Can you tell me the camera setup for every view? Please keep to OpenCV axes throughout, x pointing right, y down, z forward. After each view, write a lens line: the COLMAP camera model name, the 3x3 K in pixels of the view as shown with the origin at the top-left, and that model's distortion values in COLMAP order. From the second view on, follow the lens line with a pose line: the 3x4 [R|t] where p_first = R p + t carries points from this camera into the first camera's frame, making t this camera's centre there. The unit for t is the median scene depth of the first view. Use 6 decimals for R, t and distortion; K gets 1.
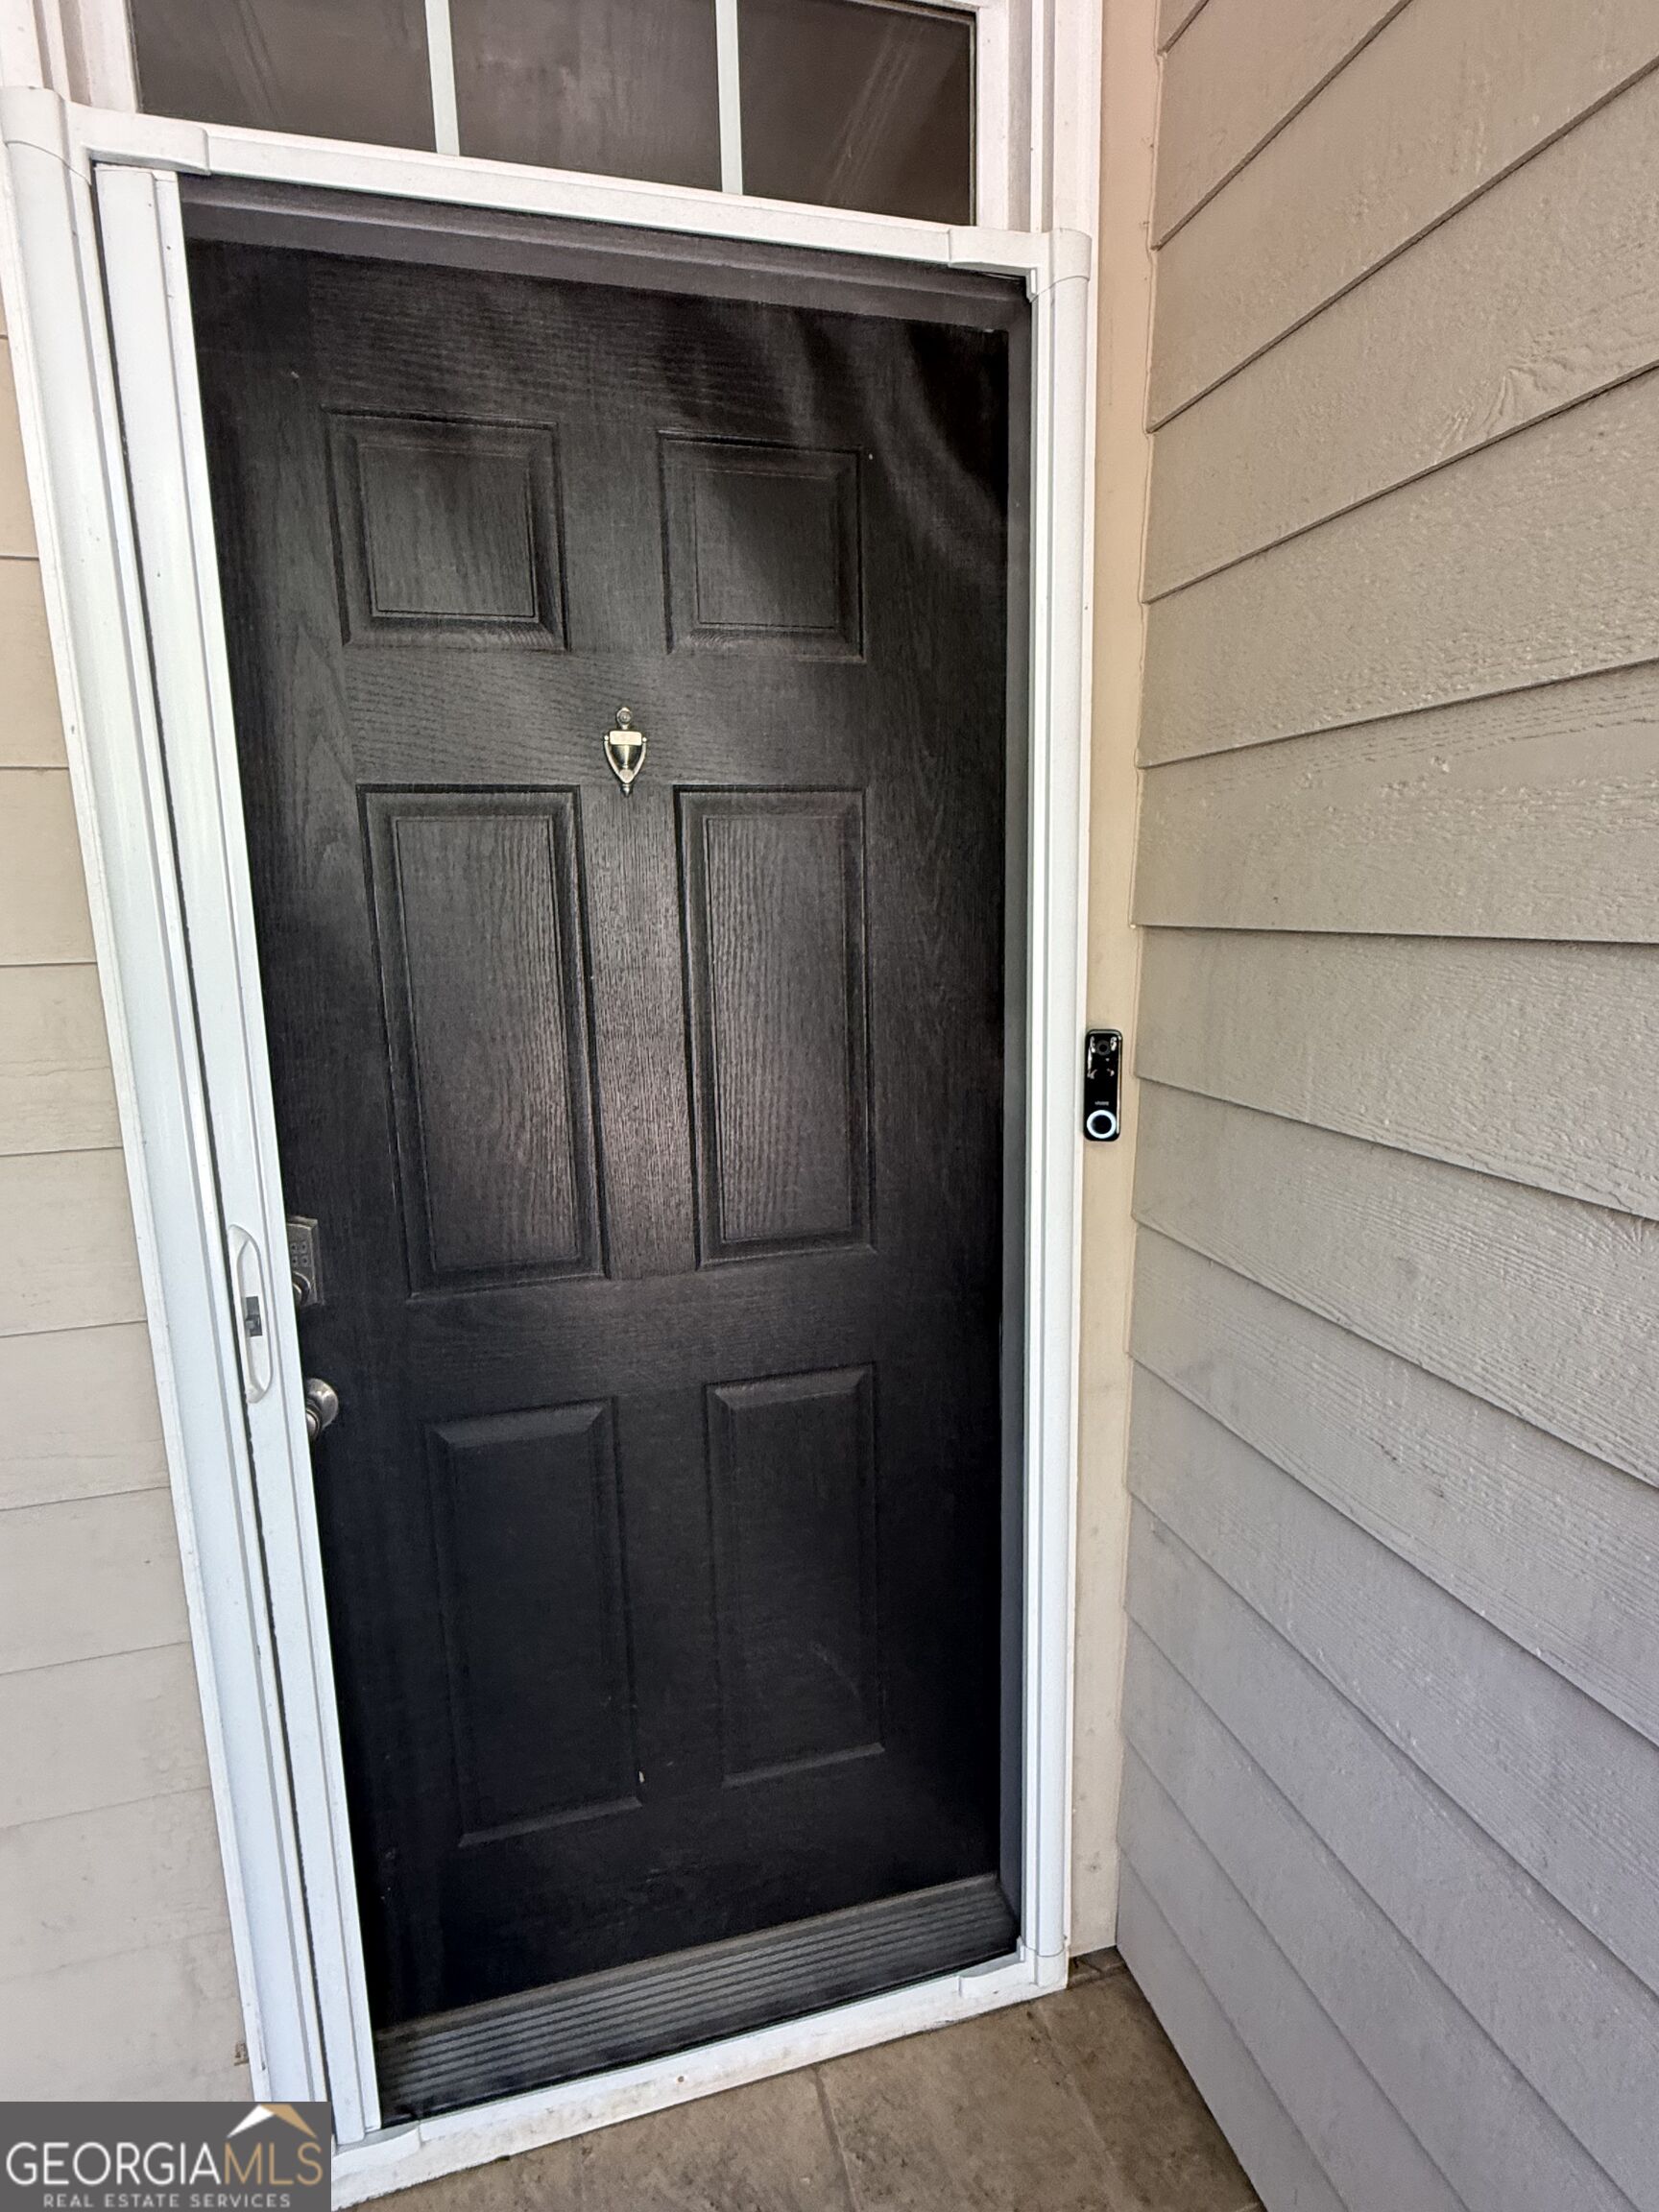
lens RADIAL K [[1141.5, 0, 835.0], [0, 1141.5, 1099.2], [0, 0, 1]] dist [-0.000154, -0.000878]
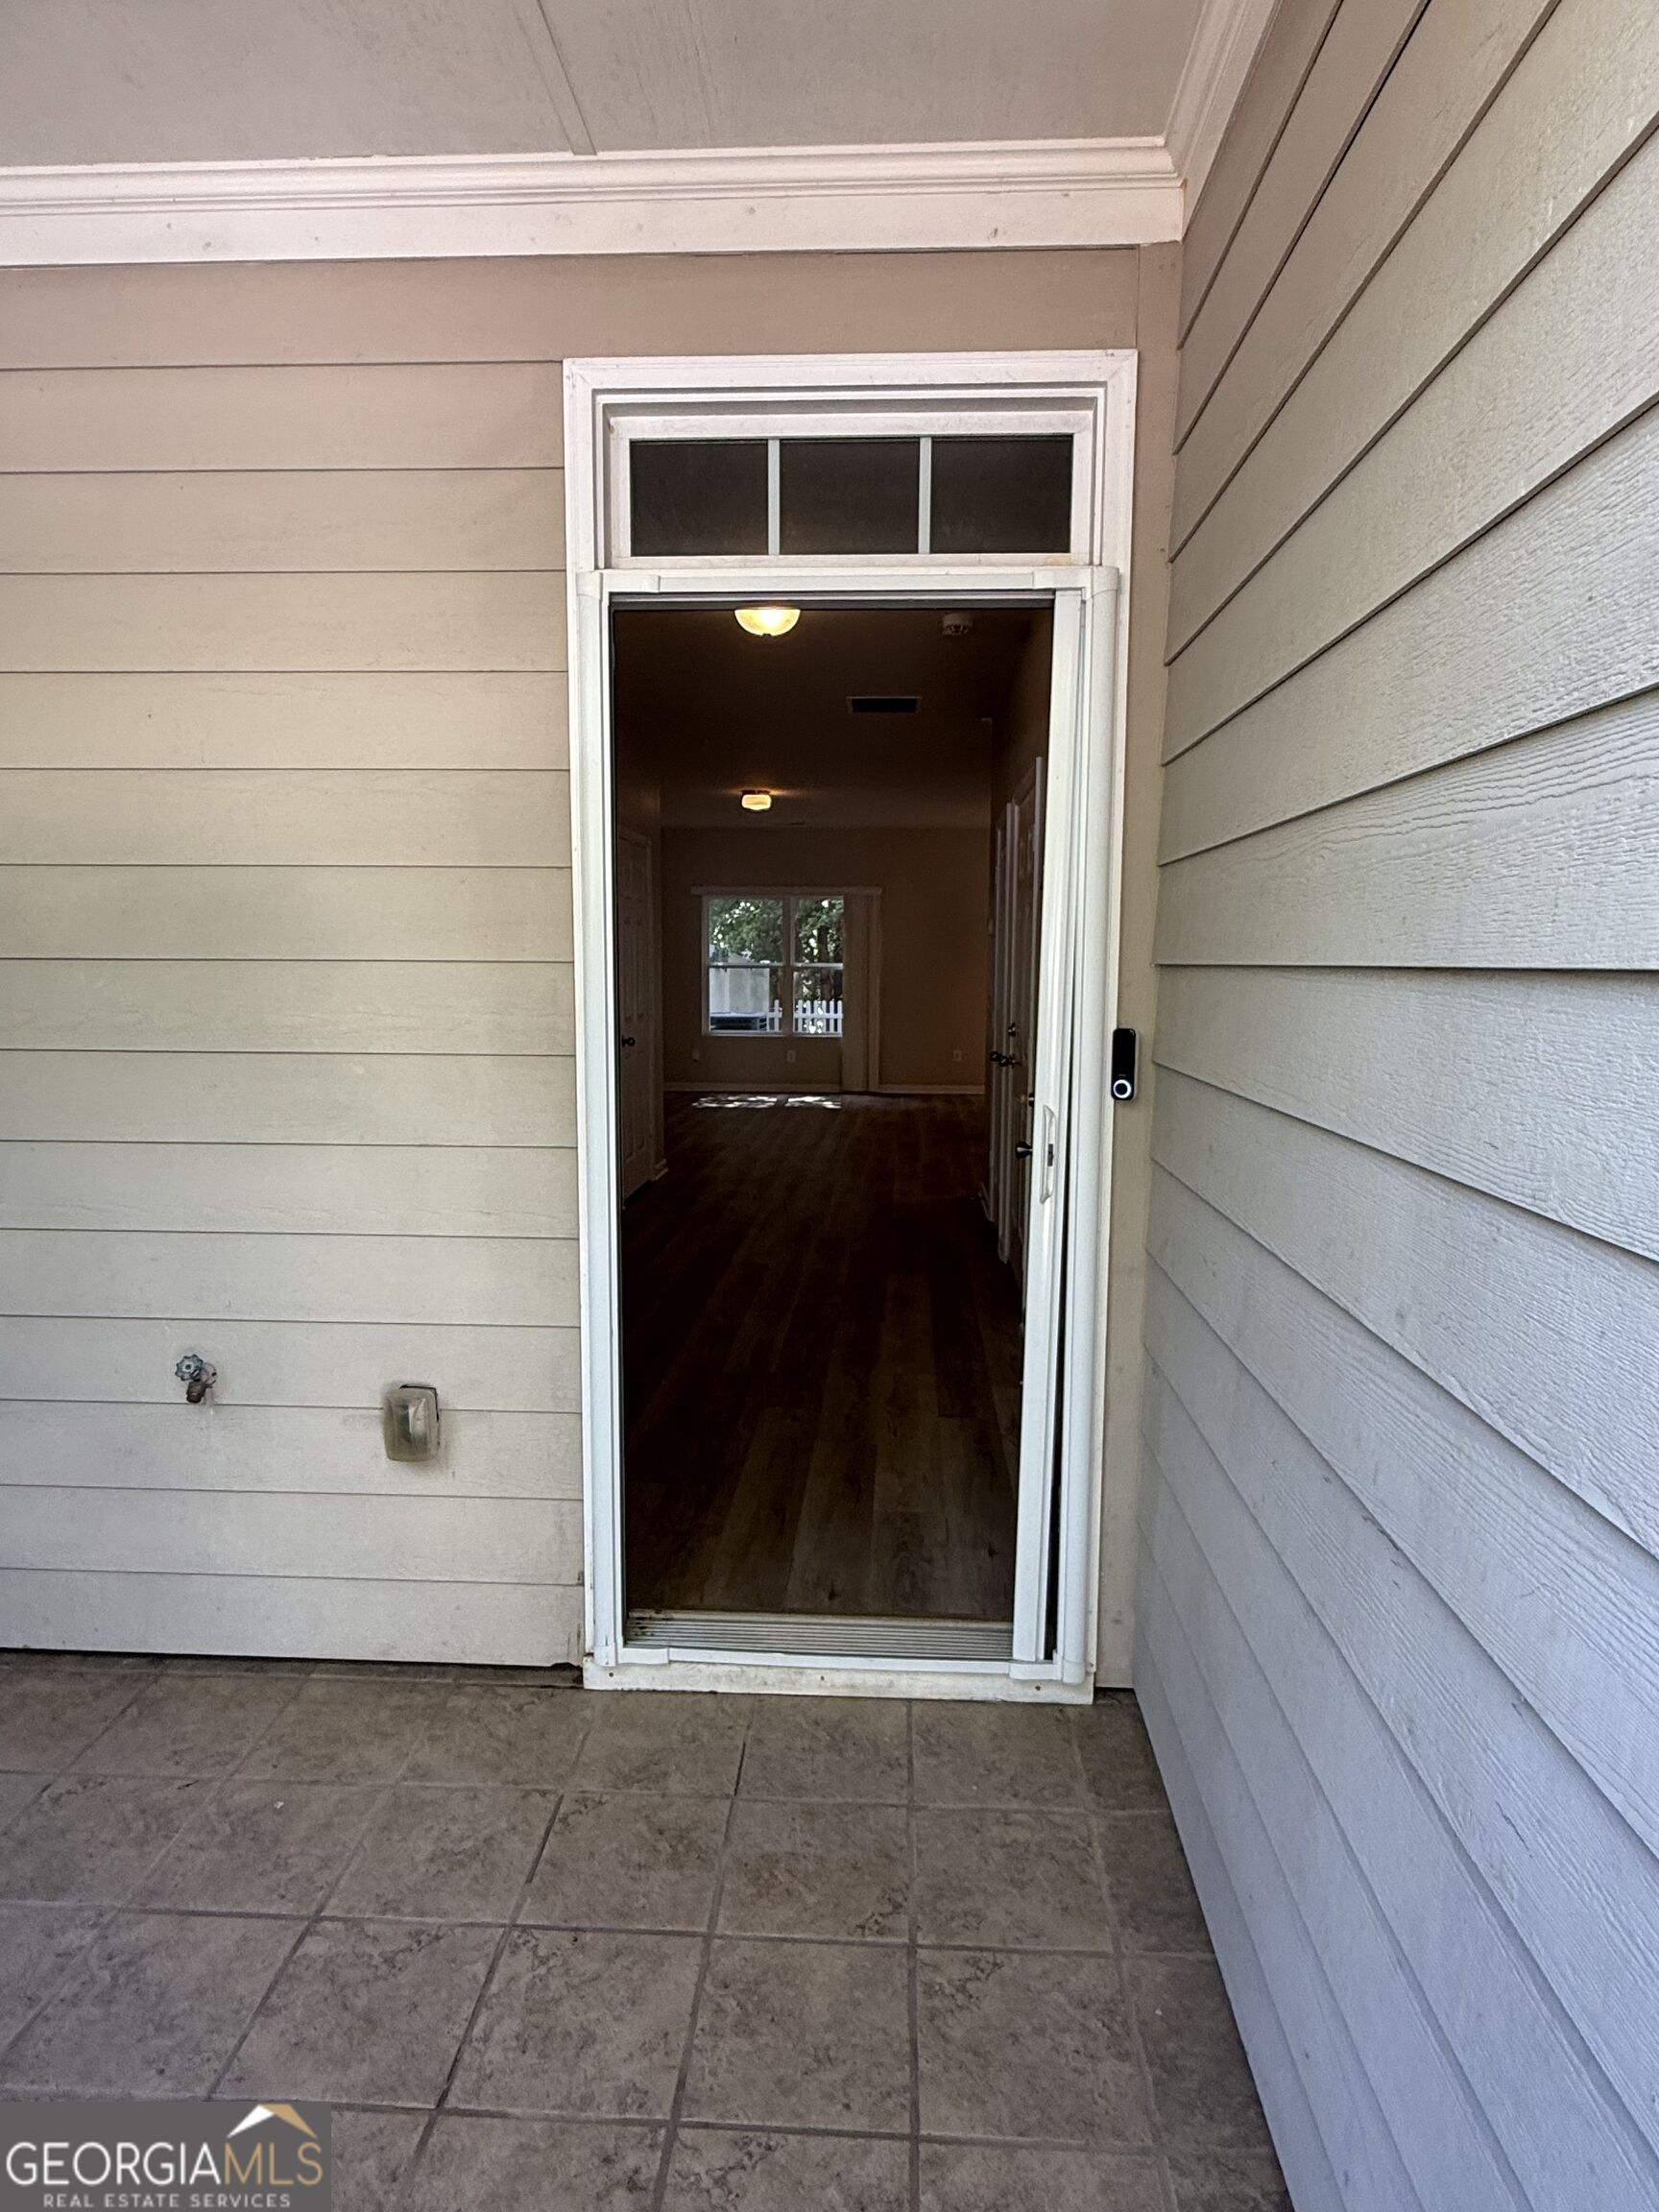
lens RADIAL K [[1259.4, 0, 843.0], [0, 1259.4, 1105.9], [0, 0, 1]] dist [-0.002755, 0.000201]
pose [[0.950949, 0.063242, -0.302814, 0.390594], [-0.083644, 0.994984, -0.054873, 0.170170], [0.297824, 0.077510, 0.951469, -0.753184]]
